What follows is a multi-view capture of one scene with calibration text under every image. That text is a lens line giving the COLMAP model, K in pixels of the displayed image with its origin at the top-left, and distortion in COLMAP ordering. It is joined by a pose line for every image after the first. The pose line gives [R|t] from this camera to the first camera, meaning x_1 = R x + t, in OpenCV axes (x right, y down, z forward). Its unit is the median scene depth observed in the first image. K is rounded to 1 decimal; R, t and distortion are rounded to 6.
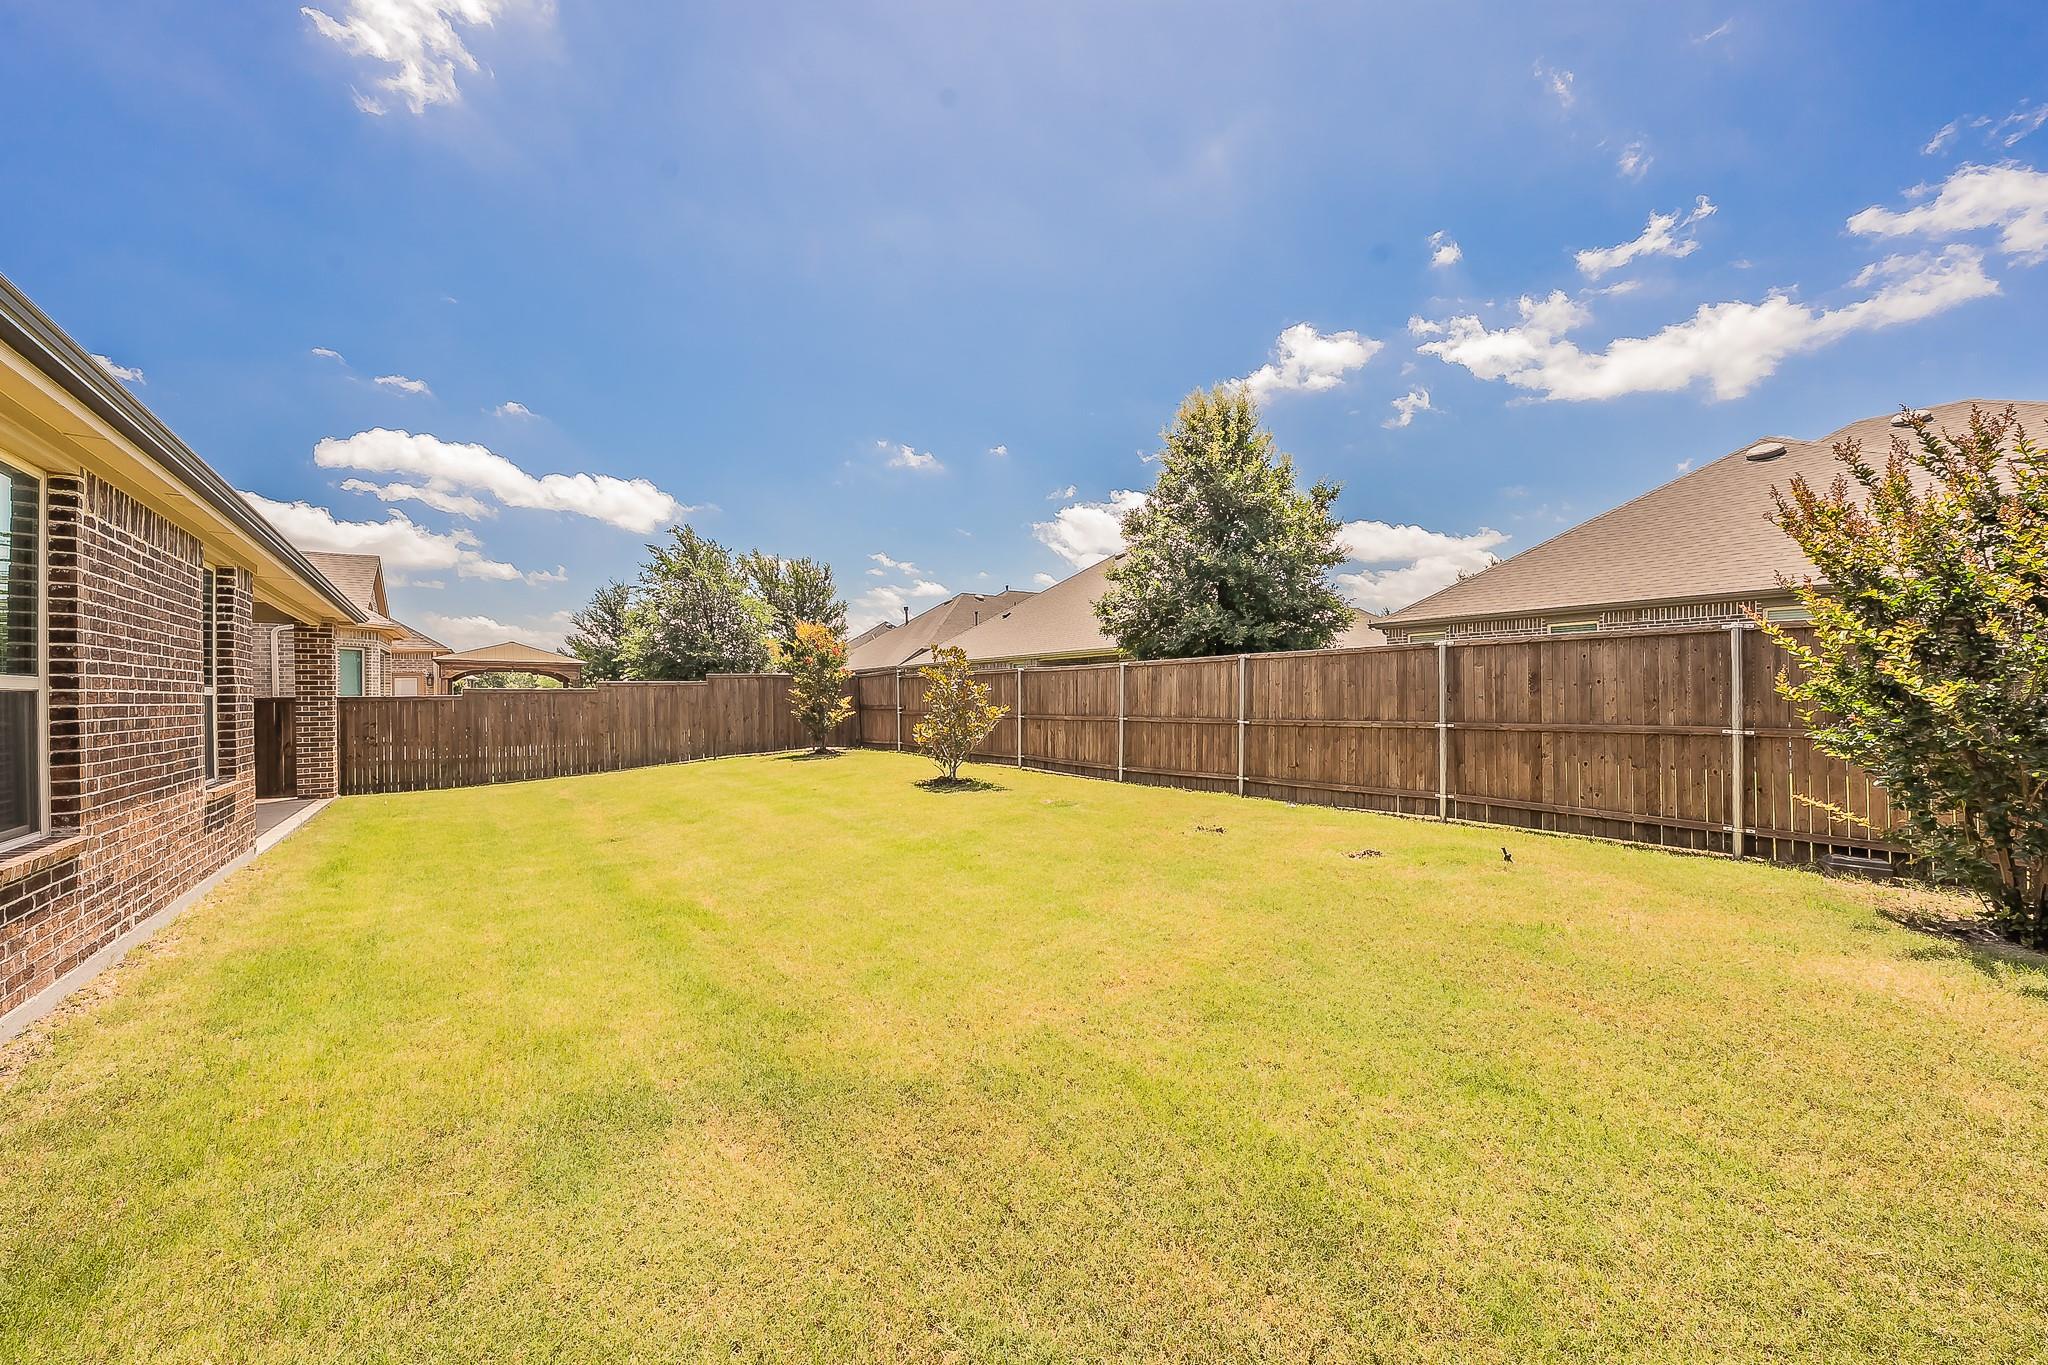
lens RADIAL K [[901.0, 0, 1022.6], [0, 901.0, 691.6], [0, 0, 1]] dist [-0.001523, -0.000189]
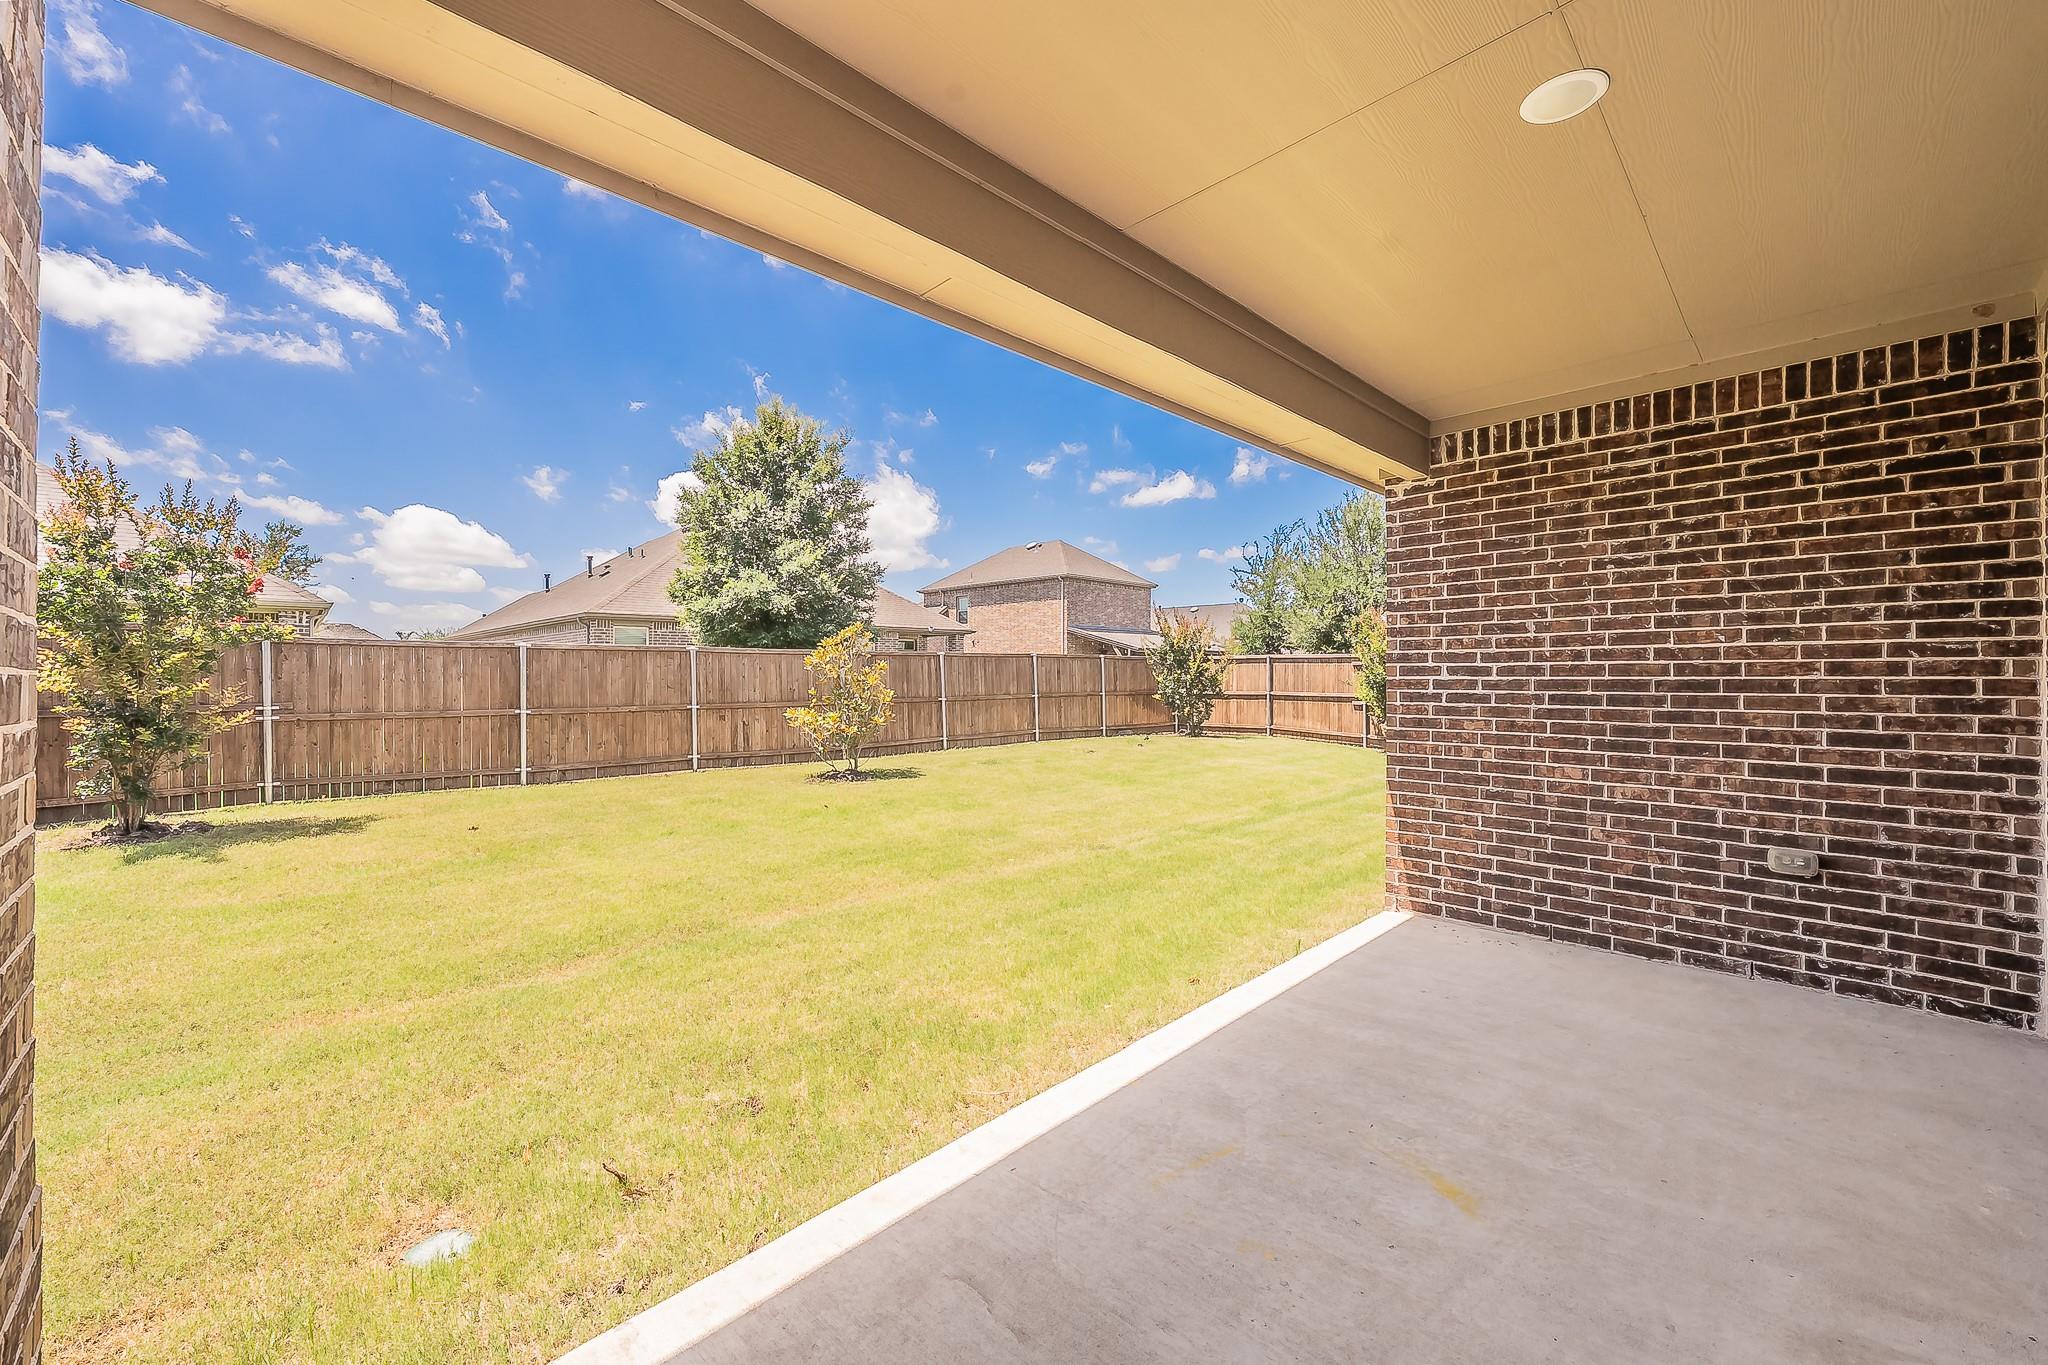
lens RADIAL K [[787.2, 0, 1022.6], [0, 787.2, 680.1], [0, 0, 1]] dist [-0.002359, 0.000078]
pose [[-0.219604, -0.001161, 0.975588, -0.919843], [-0.002897, 0.999996, 0.000538, 0.001896], [-0.975585, -0.002708, -0.219607, 1.060417]]
